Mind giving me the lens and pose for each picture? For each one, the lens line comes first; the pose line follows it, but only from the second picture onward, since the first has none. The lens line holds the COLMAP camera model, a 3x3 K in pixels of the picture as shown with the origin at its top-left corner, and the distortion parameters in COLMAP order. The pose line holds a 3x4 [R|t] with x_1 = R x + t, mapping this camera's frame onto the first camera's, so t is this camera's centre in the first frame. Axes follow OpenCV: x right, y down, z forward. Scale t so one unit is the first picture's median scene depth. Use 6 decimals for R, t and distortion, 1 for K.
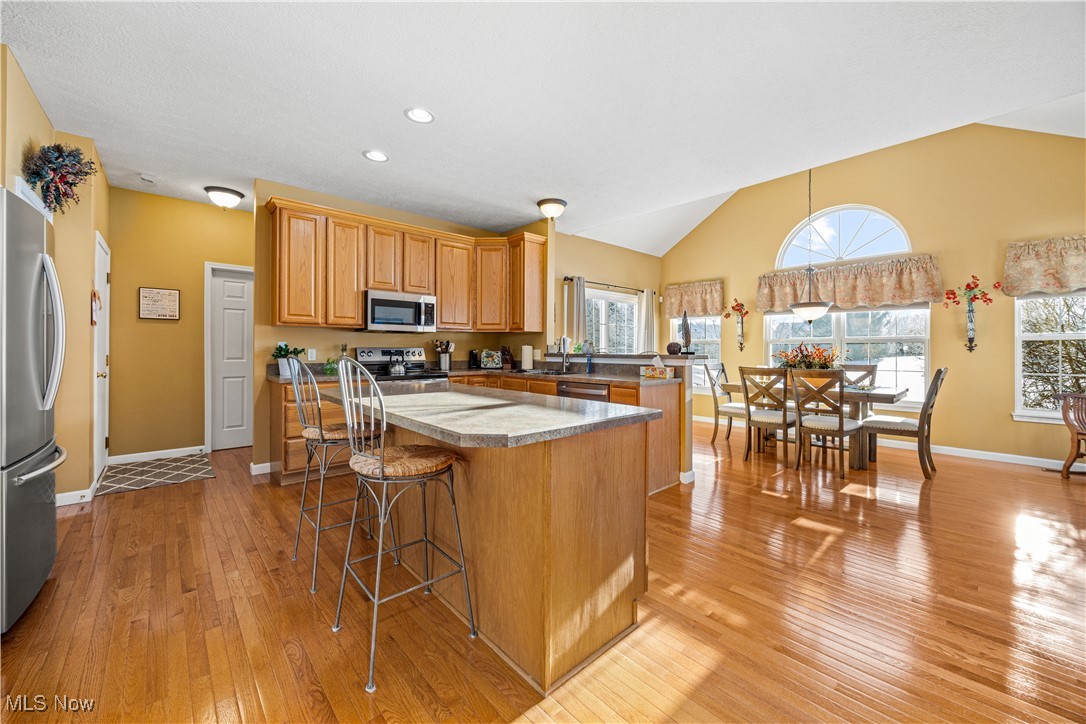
lens RADIAL K [[417.5, 0, 543.9], [0, 417.5, 352.3], [0, 0, 1]] dist [-0.004420, 0.000051]
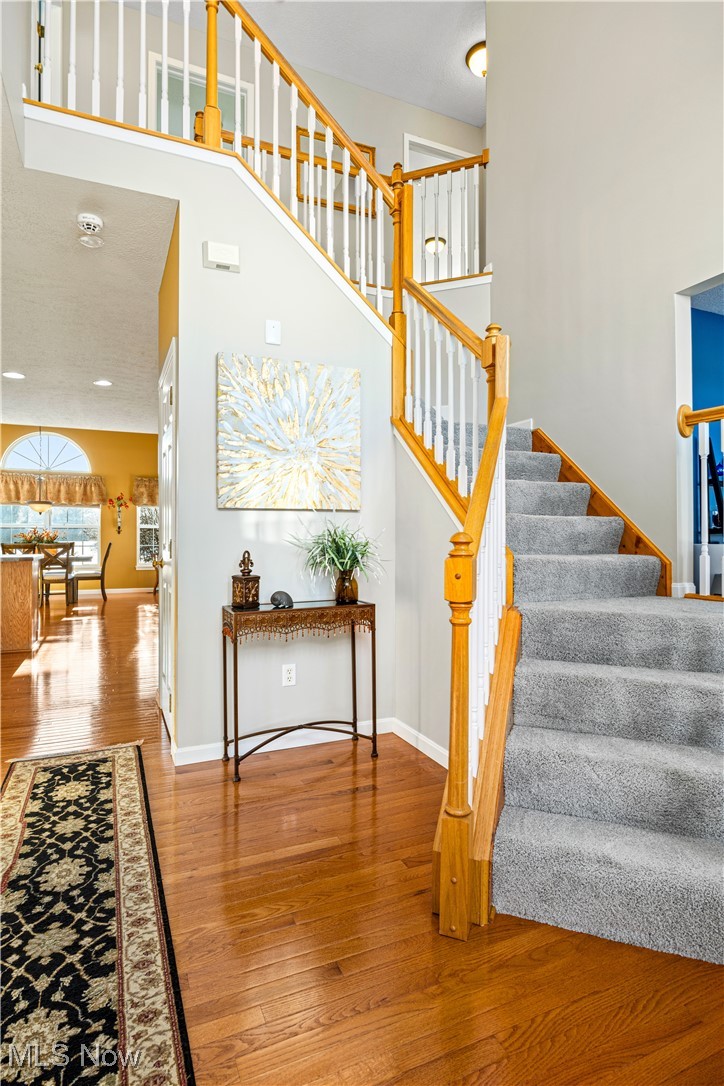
lens RADIAL K [[568.7, 0, 361.2], [0, 568.7, 539.2], [0, 0, 1]] dist [0.004707, 0.000644]
pose [[0.338368, -0.001905, 0.941012, -0.858512], [0.004111, 0.999991, 0.000546, 0.020867], [-0.941005, 0.003684, 0.338373, -0.749890]]
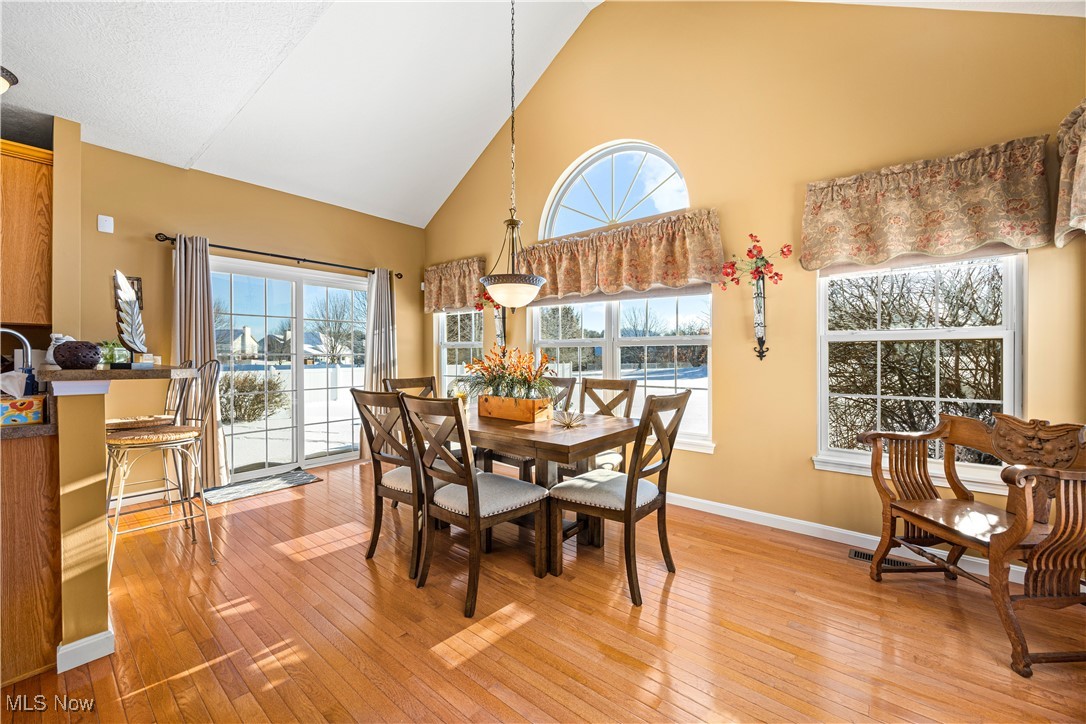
lens RADIAL K [[417.5, 0, 526.0], [0, 417.5, 354.1], [0, 0, 1]] dist [-0.004420, 0.000051]
pose [[0.992879, 0.000274, 0.119130, 0.559071], [0.000603, 0.999973, -0.007320, -0.005045], [-0.119129, 0.007339, 0.992852, 0.385190]]
